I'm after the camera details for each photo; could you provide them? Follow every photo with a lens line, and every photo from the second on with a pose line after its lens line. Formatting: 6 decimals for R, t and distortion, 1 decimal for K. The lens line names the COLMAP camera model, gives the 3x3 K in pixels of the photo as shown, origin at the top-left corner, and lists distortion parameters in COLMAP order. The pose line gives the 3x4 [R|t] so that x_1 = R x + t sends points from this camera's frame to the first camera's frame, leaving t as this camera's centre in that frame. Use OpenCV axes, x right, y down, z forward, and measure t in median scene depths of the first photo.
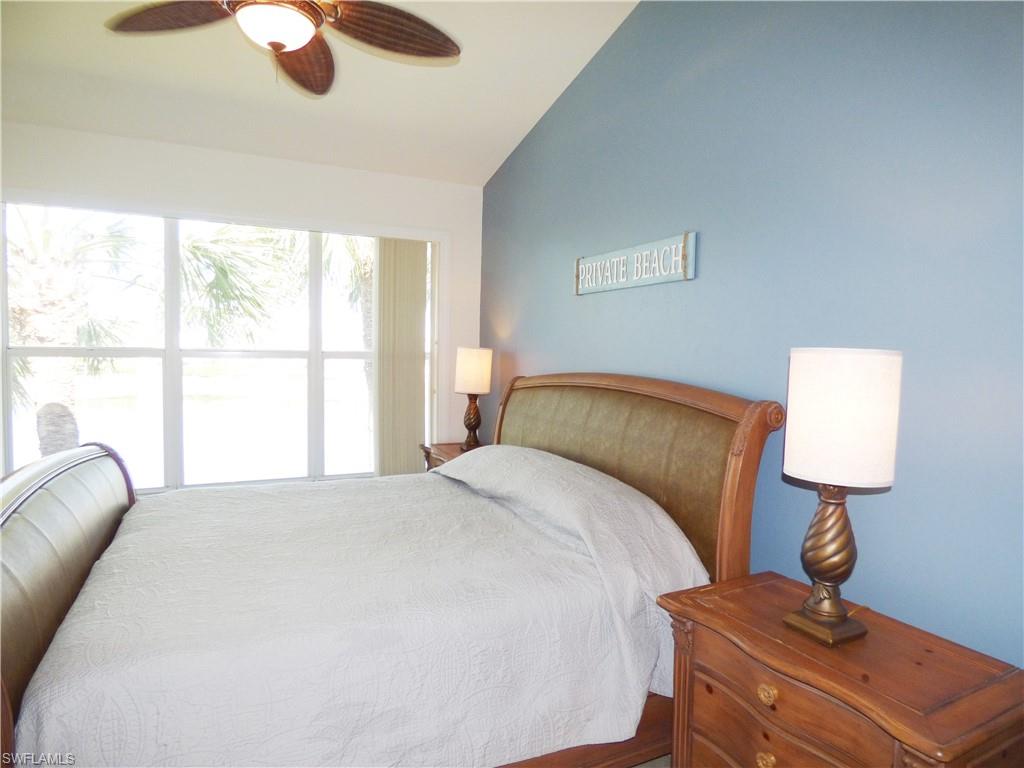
lens RADIAL K [[604.3, 0, 512.3], [0, 604.3, 381.2], [0, 0, 1]] dist [0.019255, -0.000458]
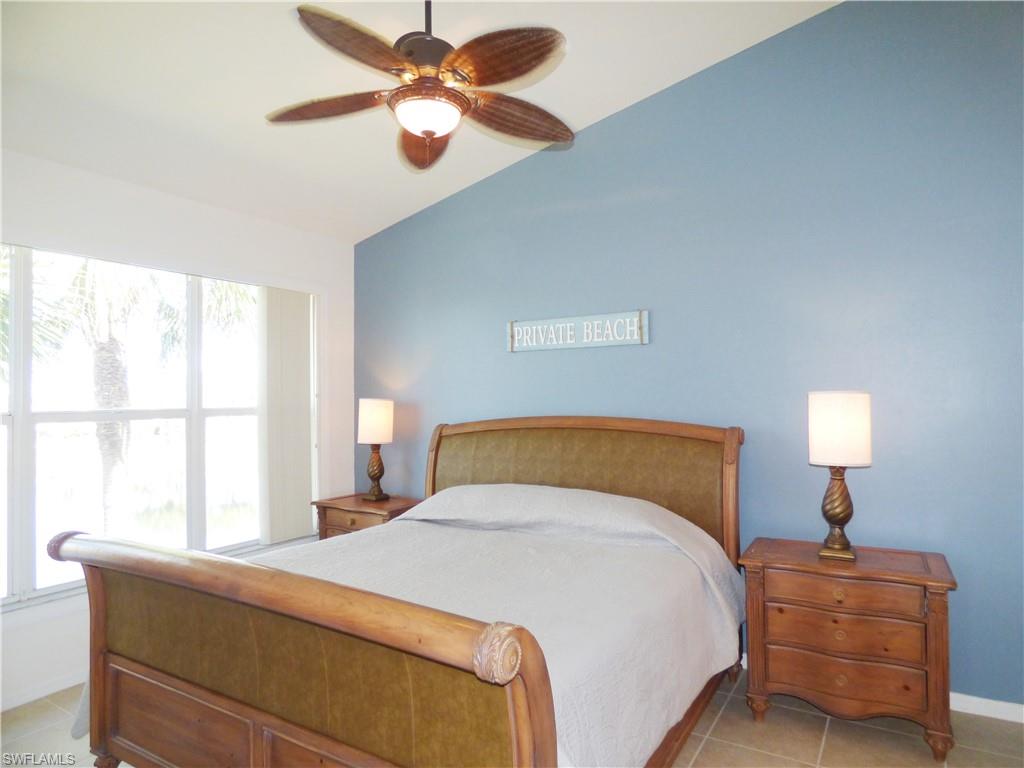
lens RADIAL K [[604.3, 0, 520.0], [0, 604.3, 385.0], [0, 0, 1]] dist [0.019255, -0.000458]
pose [[0.843992, -0.015510, 0.536132, -0.576359], [0.055698, 0.996712, -0.058846, -0.008409], [-0.533456, 0.079527, 0.842081, -0.000309]]
